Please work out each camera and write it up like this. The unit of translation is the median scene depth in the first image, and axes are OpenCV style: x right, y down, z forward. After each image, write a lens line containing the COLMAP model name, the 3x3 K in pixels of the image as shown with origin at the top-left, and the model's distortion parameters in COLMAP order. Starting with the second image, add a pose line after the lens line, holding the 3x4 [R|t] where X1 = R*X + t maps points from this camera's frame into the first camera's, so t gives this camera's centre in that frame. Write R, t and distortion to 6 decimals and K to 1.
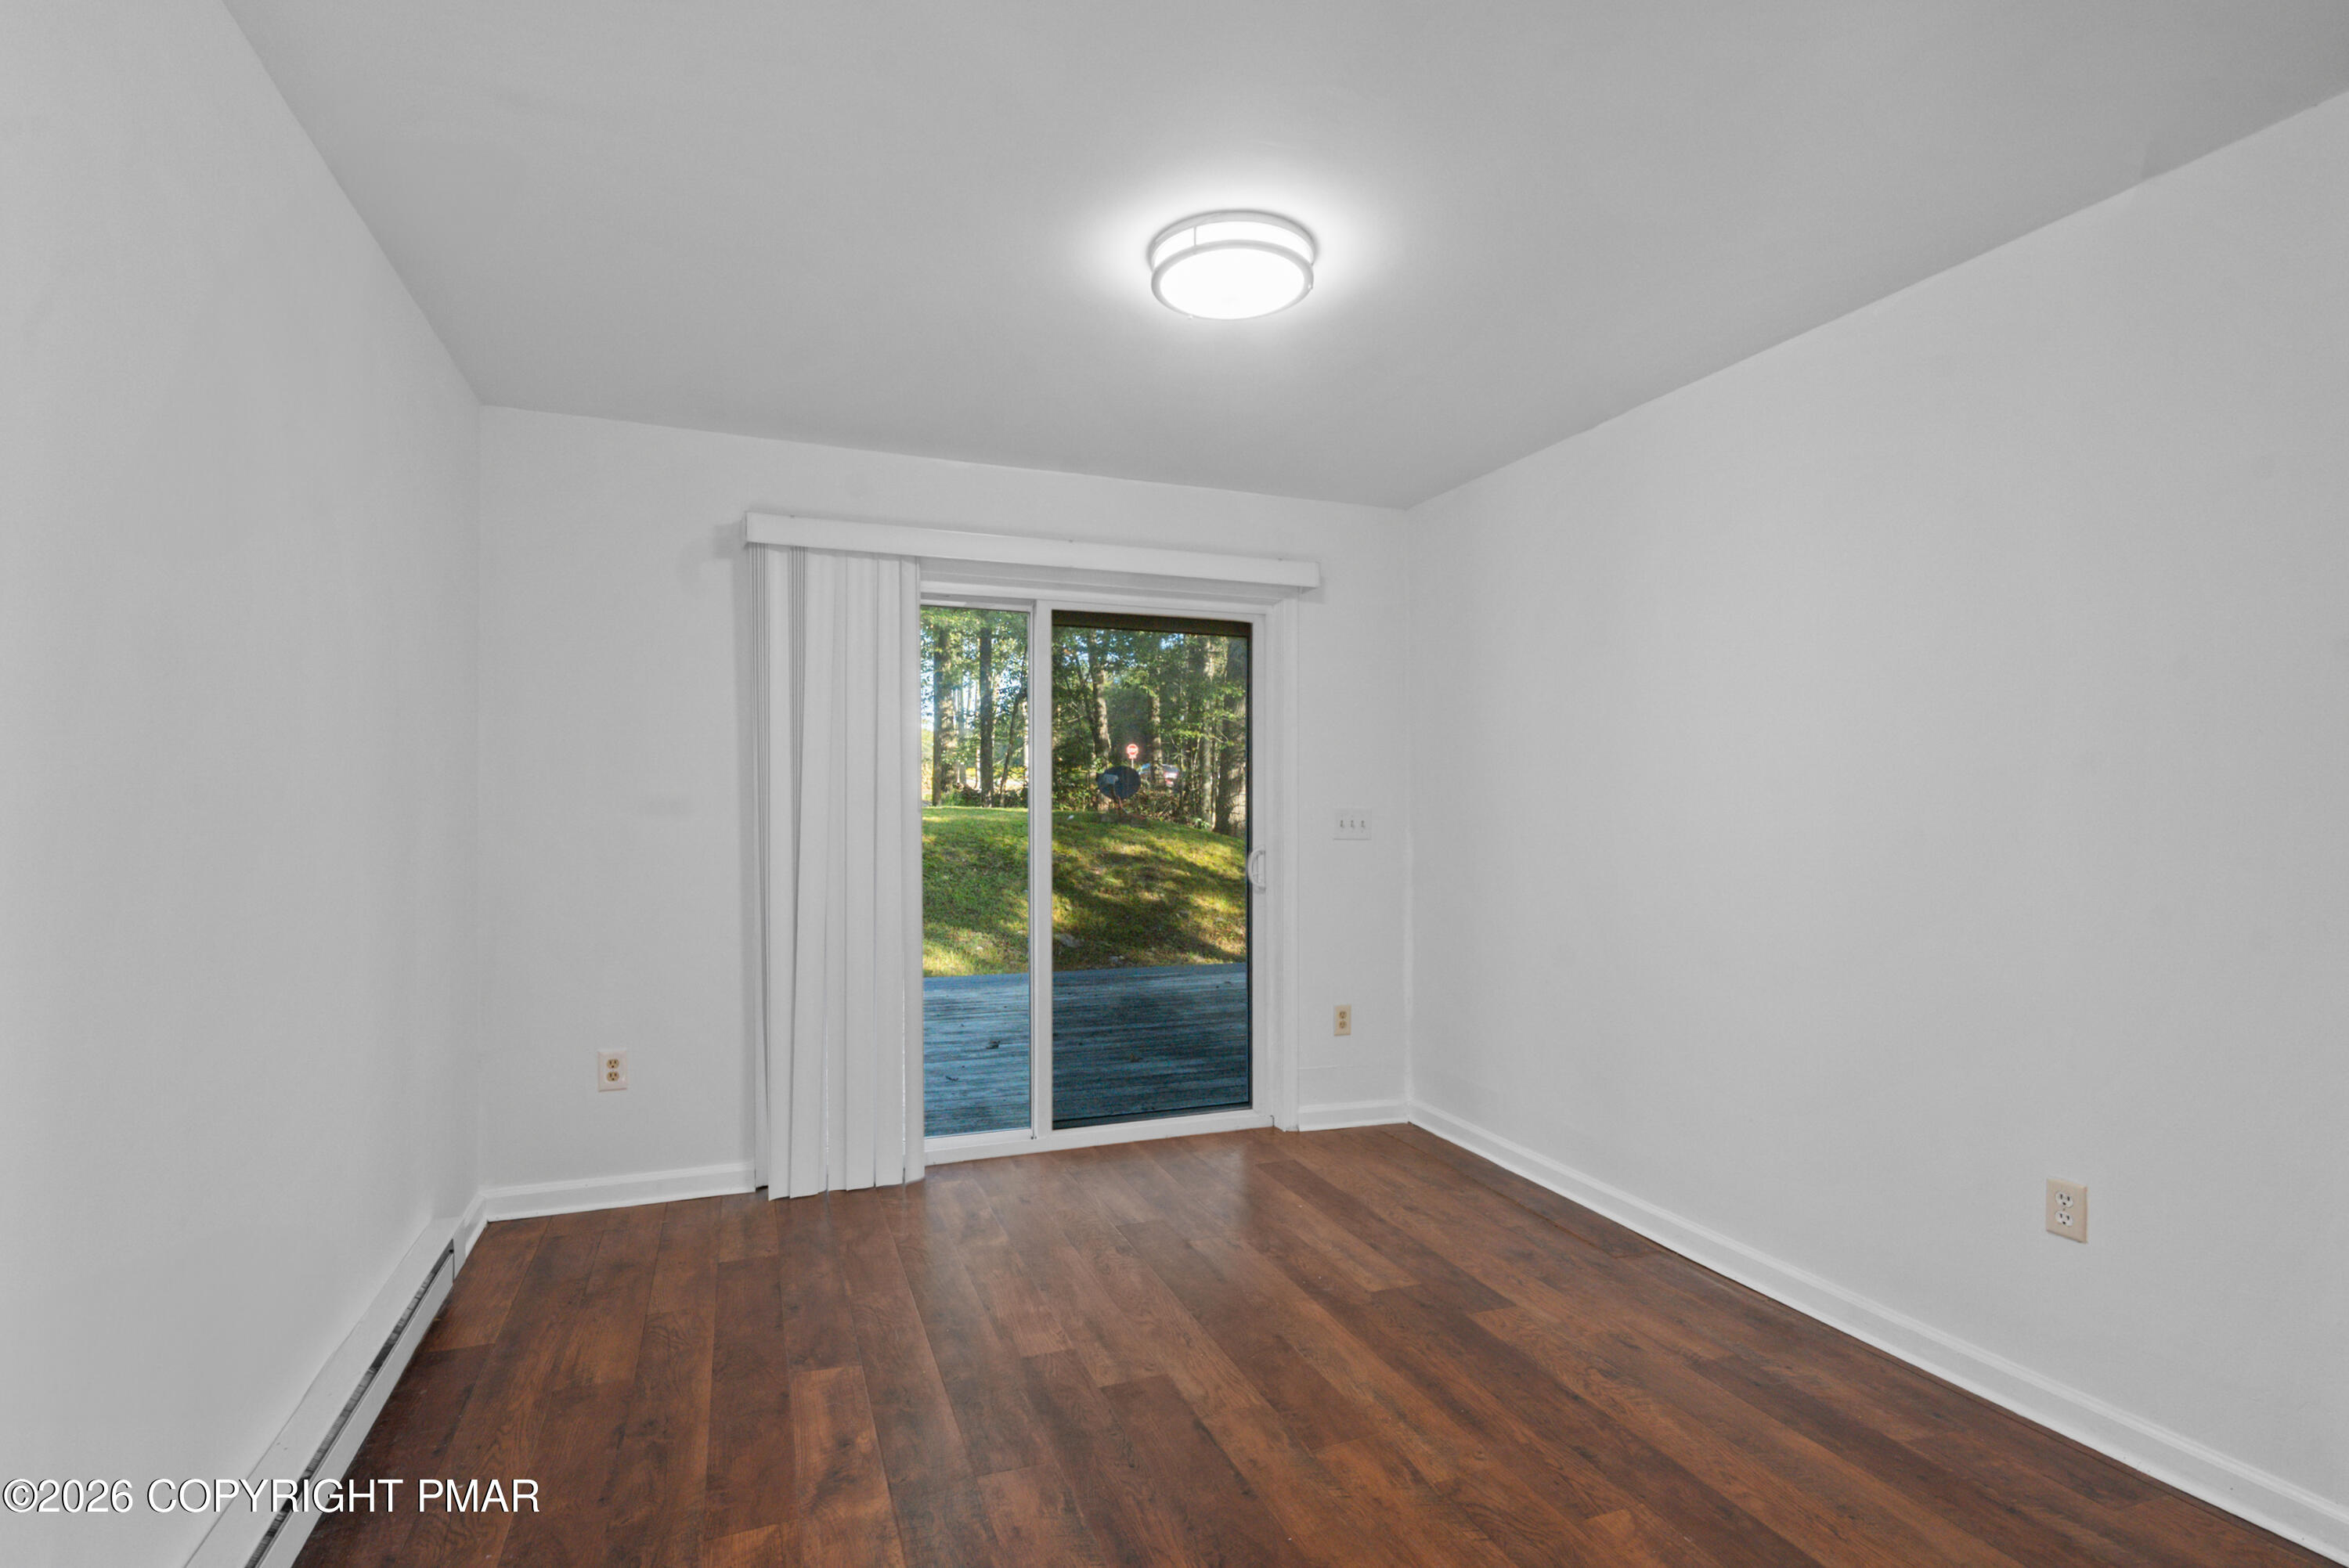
lens RADIAL K [[1108.8, 0, 1158.3], [0, 1108.8, 803.3], [0, 0, 1]] dist [-0.003862, 0.000464]
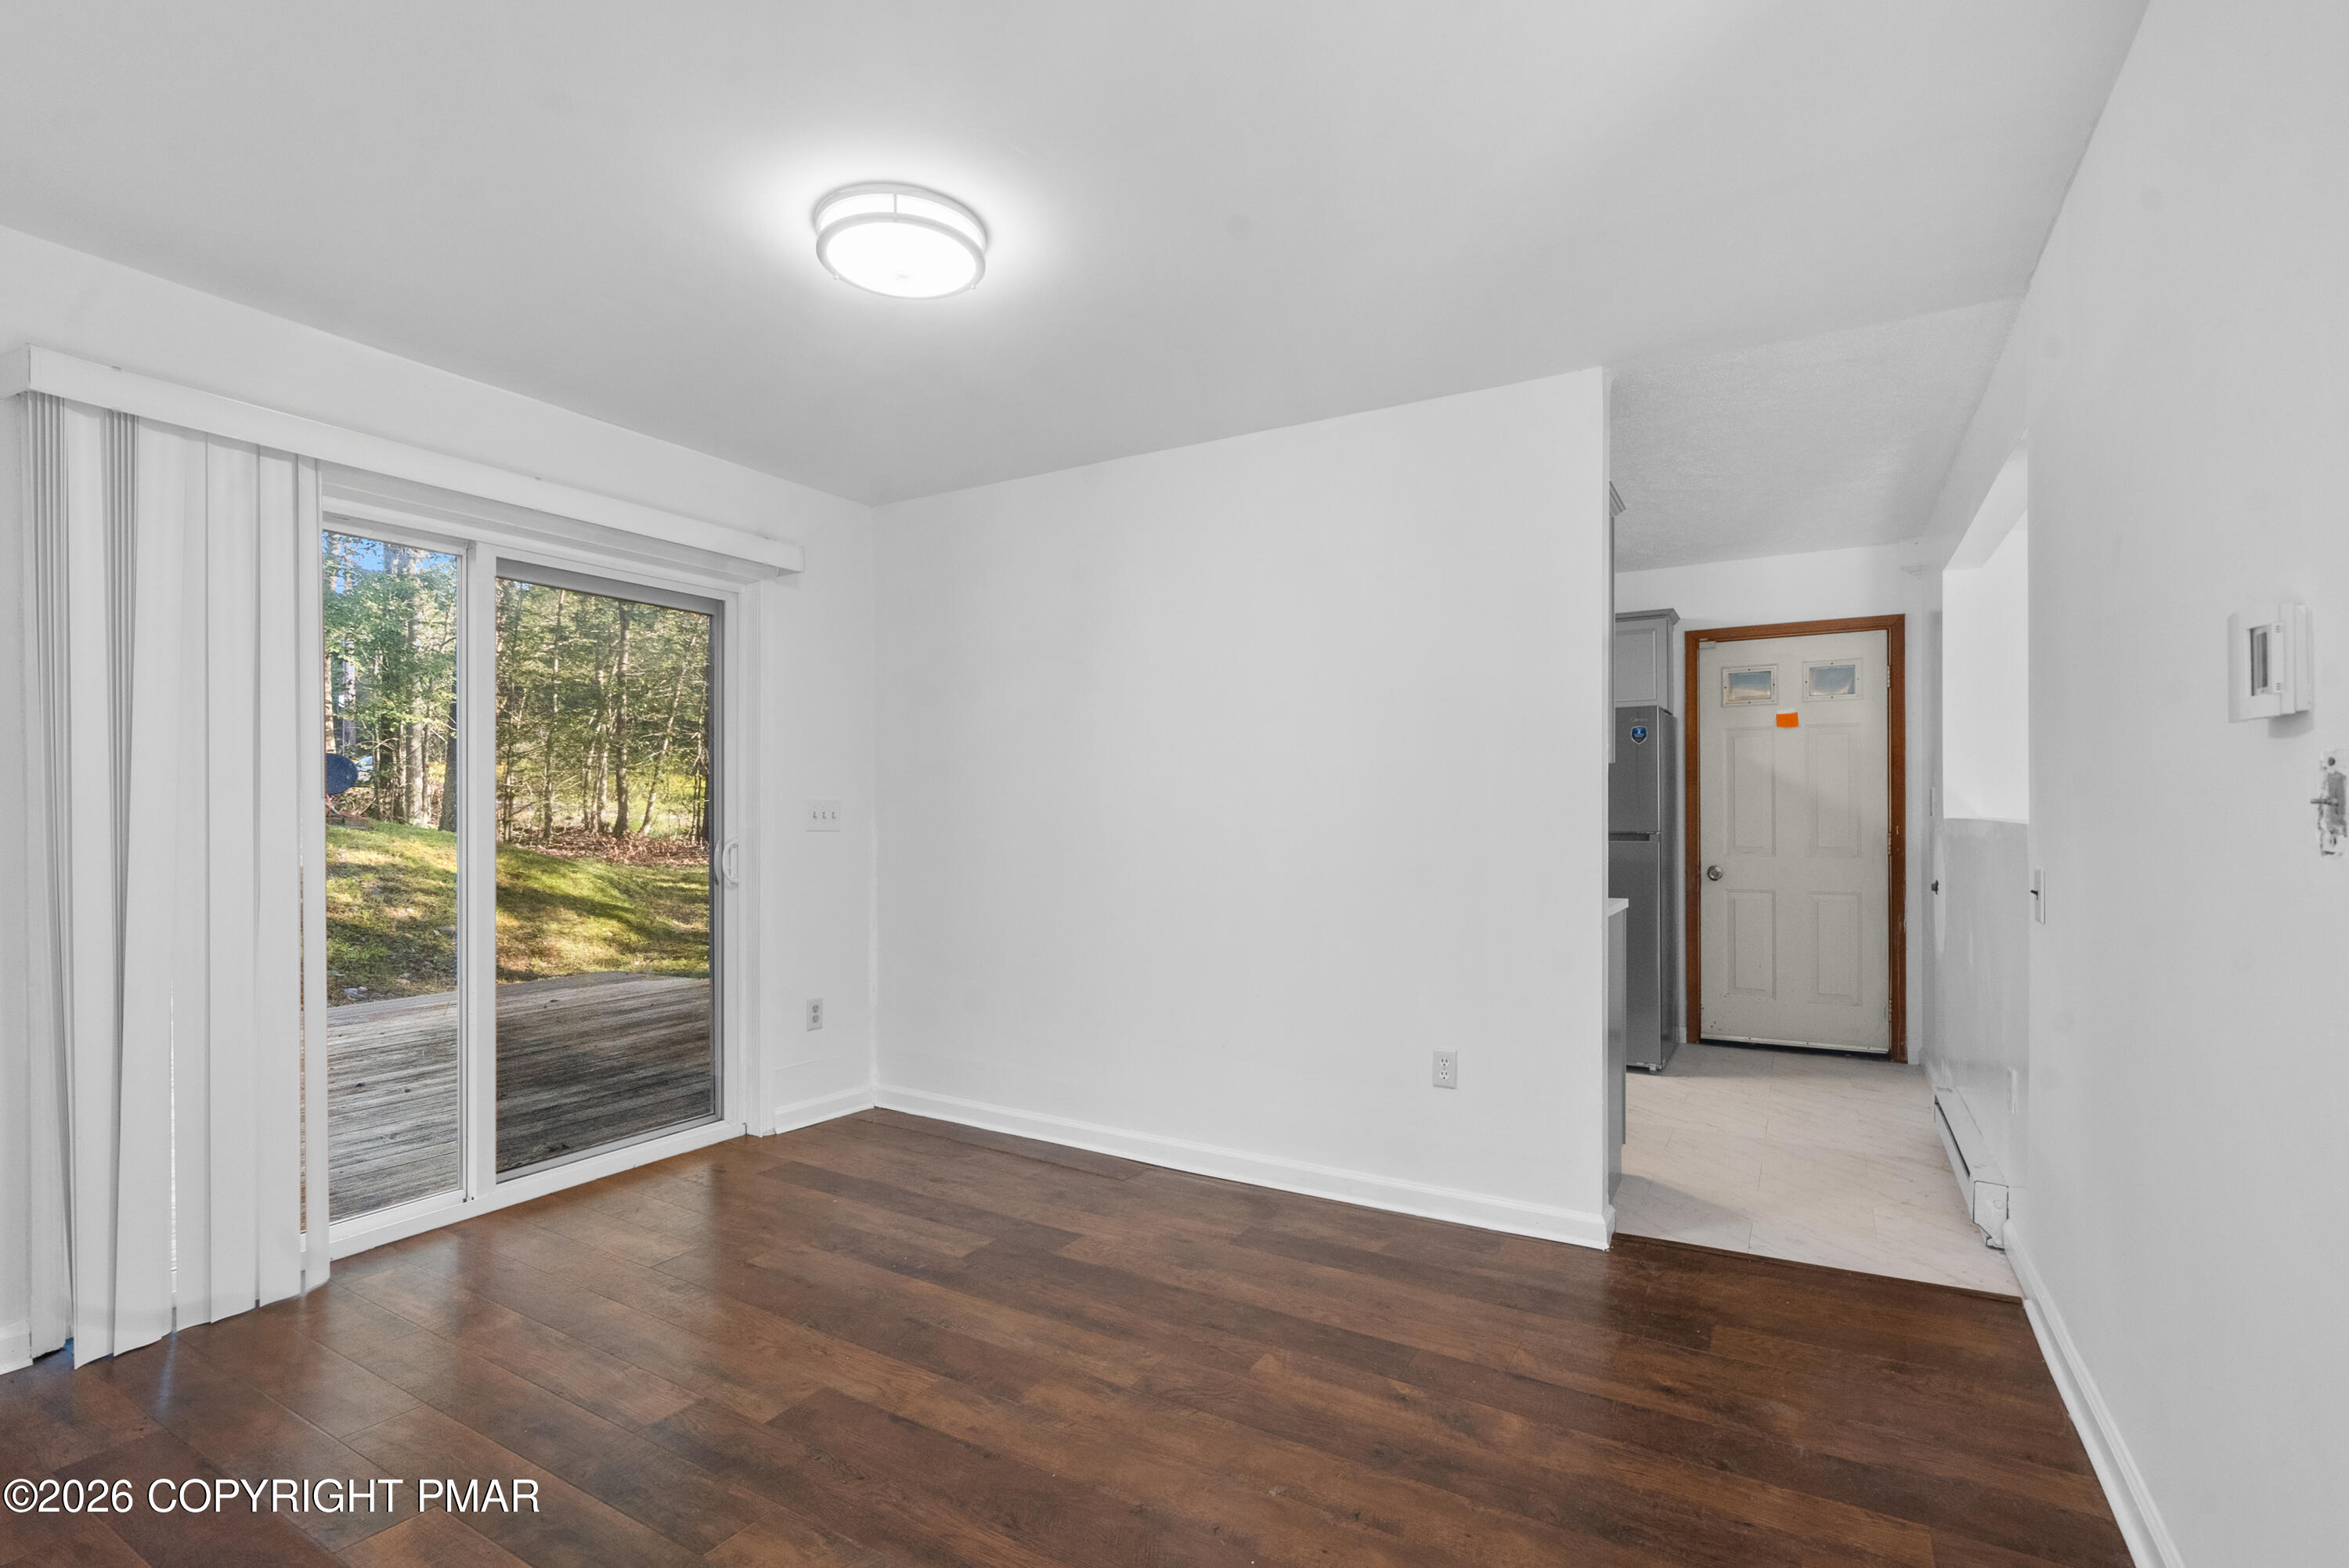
lens RADIAL K [[1084.4, 0, 1162.3], [0, 1084.4, 809.8], [0, 0, 1]] dist [-0.016939, 0.008301]
pose [[0.779782, 0.000863, 0.626051, -0.292352], [-0.003640, 0.999988, 0.003155, 0.014084], [-0.626041, -0.004739, 0.779776, 0.084777]]
